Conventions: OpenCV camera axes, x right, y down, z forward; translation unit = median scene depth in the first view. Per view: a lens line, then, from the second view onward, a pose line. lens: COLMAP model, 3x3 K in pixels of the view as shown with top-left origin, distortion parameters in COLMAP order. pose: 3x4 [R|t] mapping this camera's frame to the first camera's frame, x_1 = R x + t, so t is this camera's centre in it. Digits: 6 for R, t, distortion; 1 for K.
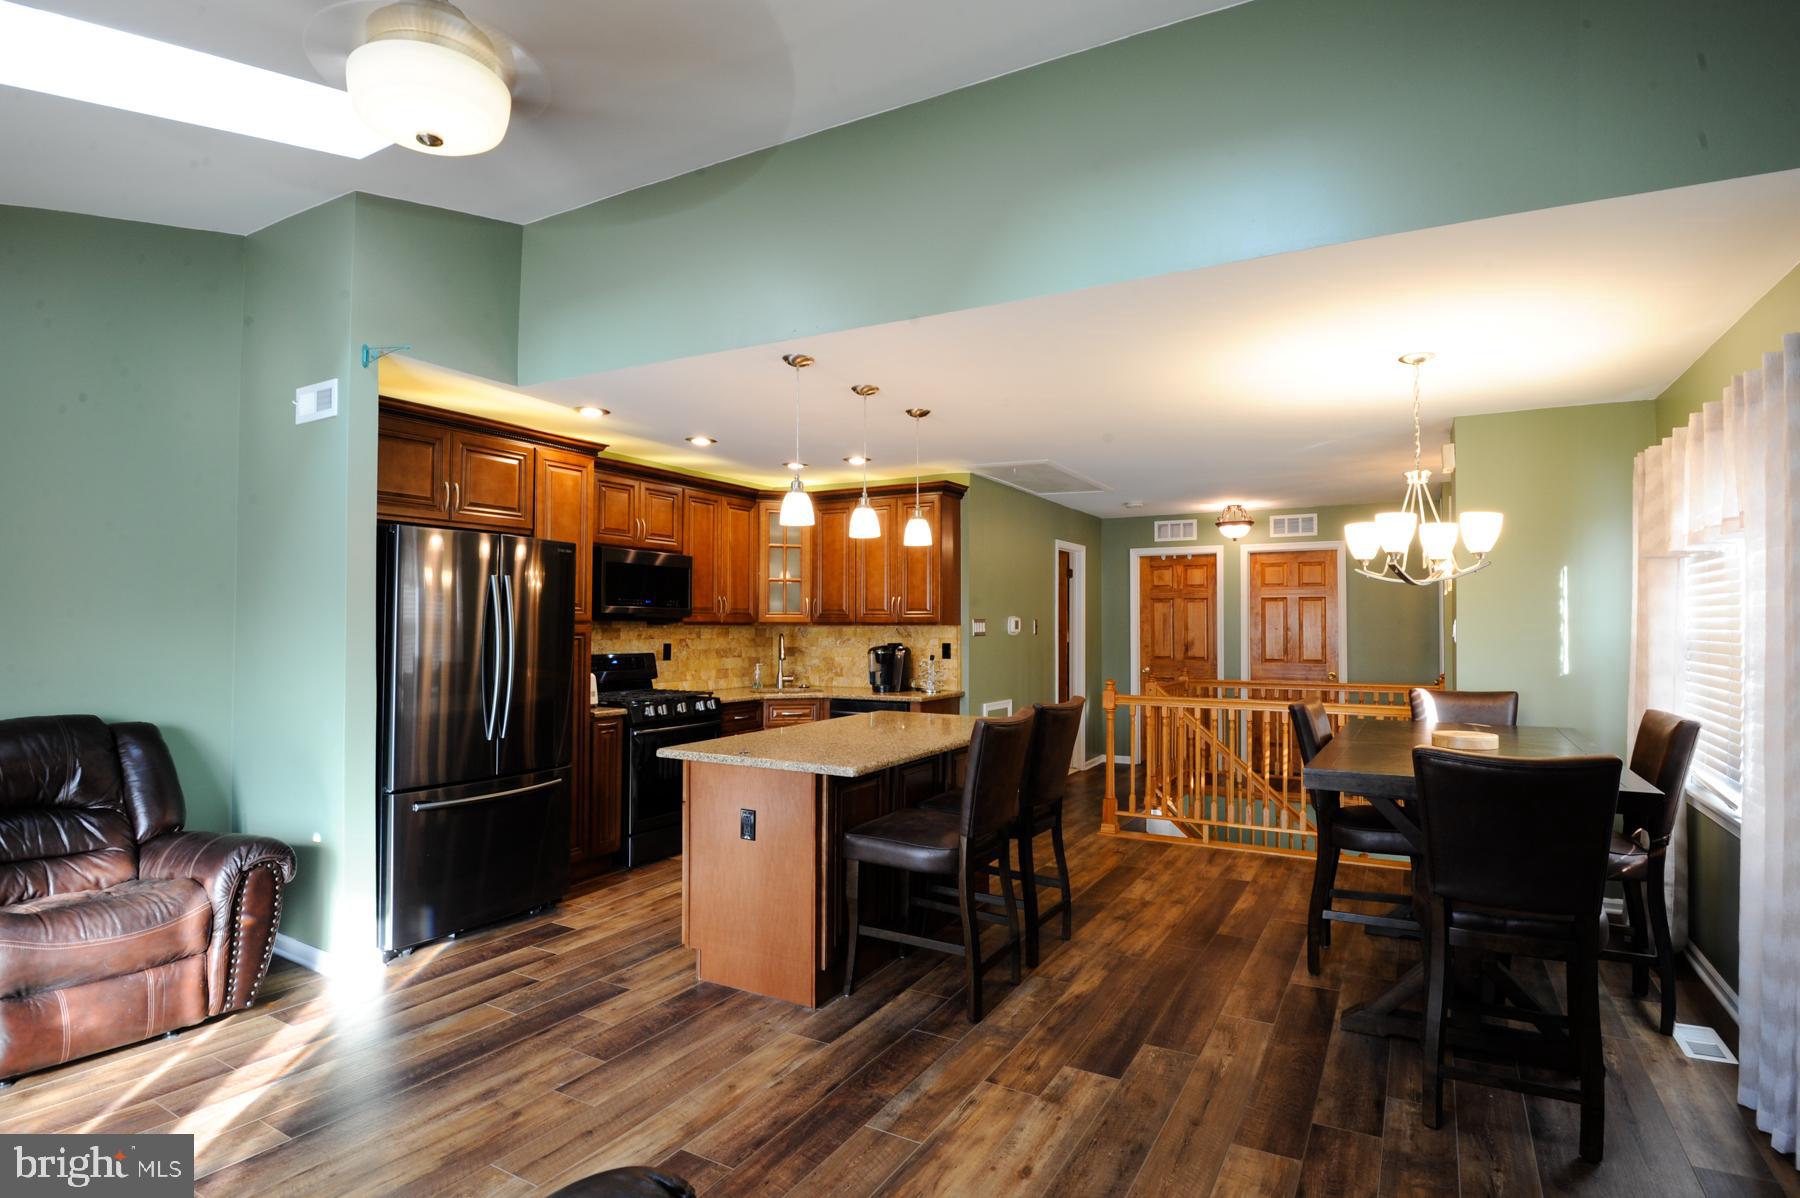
lens RADIAL K [[908.4, 0, 906.9], [0, 908.4, 602.5], [0, 0, 1]] dist [0.014818, -0.047342]
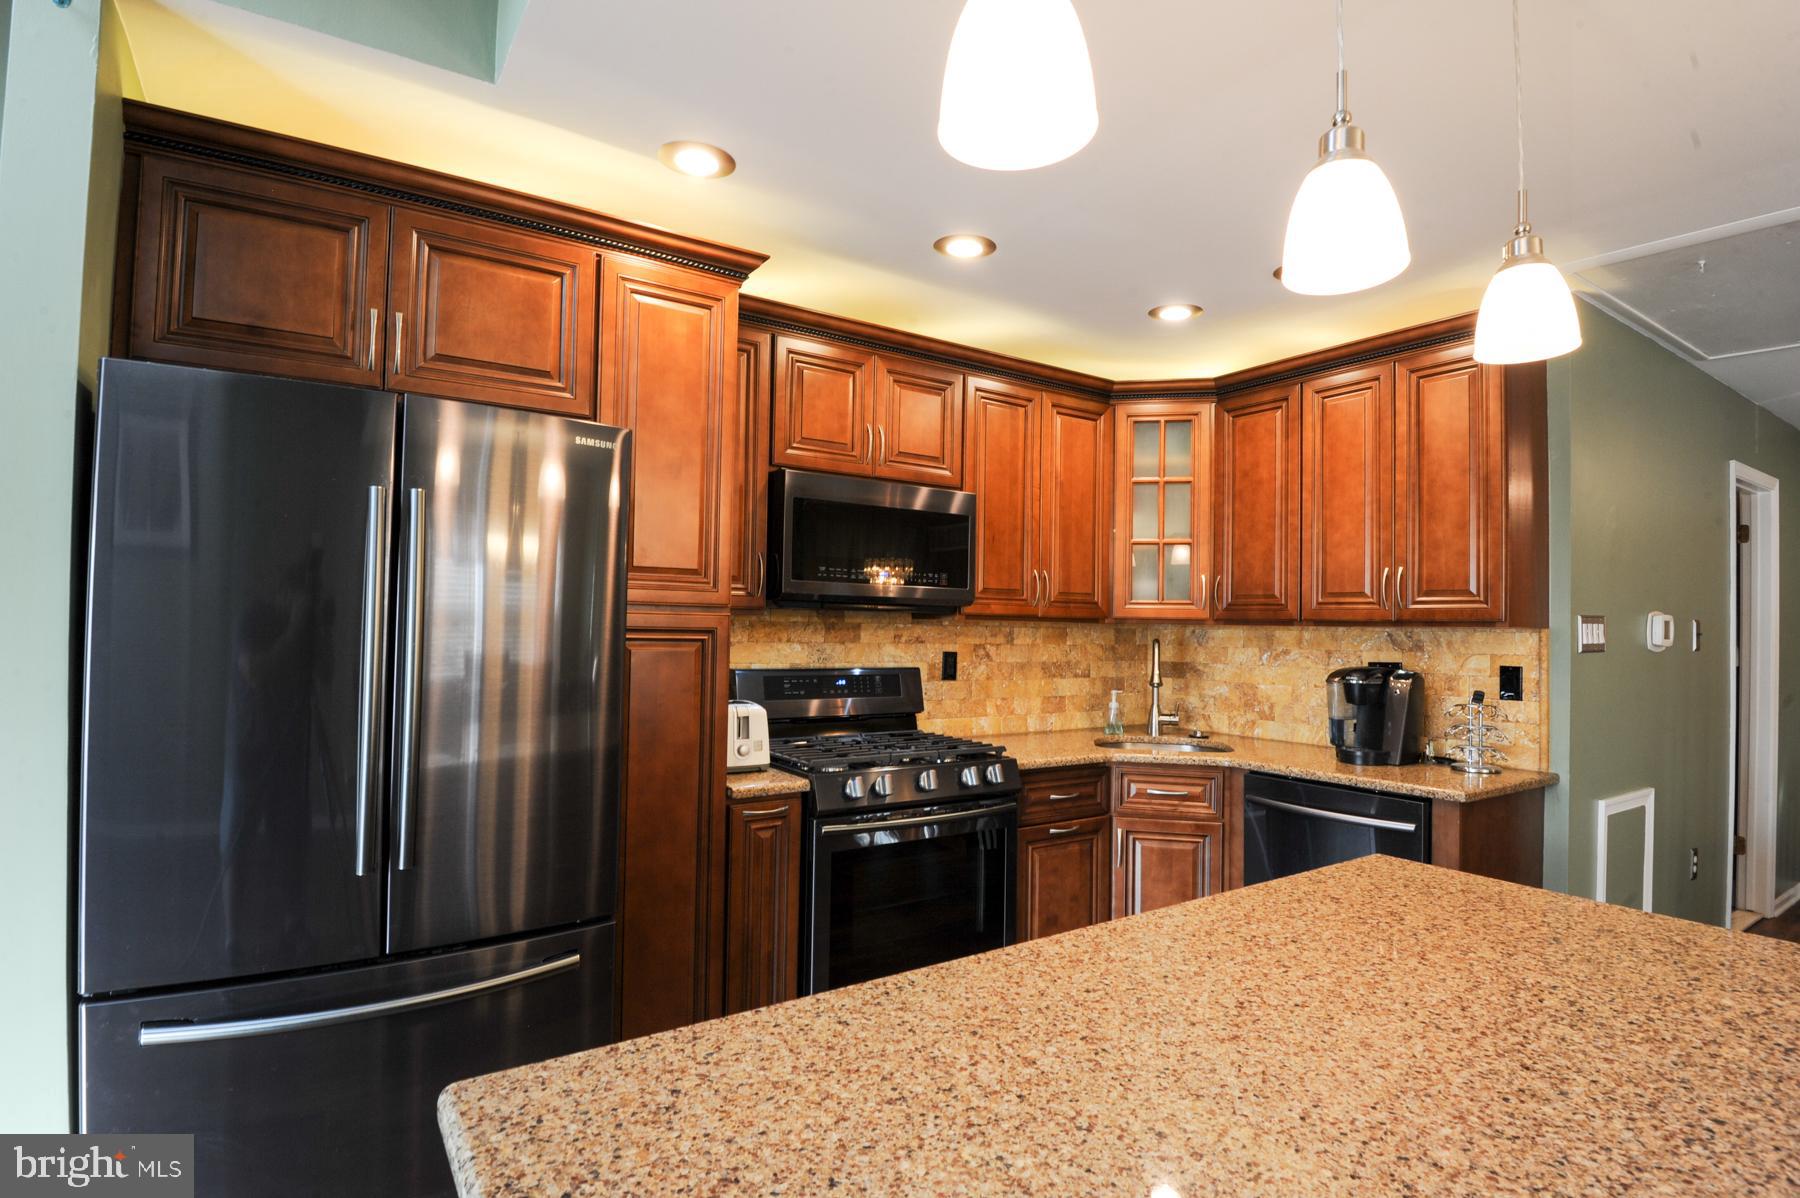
lens RADIAL K [[899.4, 0, 902.6], [0, 899.4, 606.5], [0, 0, 1]] dist [-0.015392, -0.013485]
pose [[0.891238, 0.004293, -0.453516, -0.033167], [-0.004468, 0.999990, 0.000685, 0.018314], [0.453514, 0.001416, 0.891248, 0.544372]]
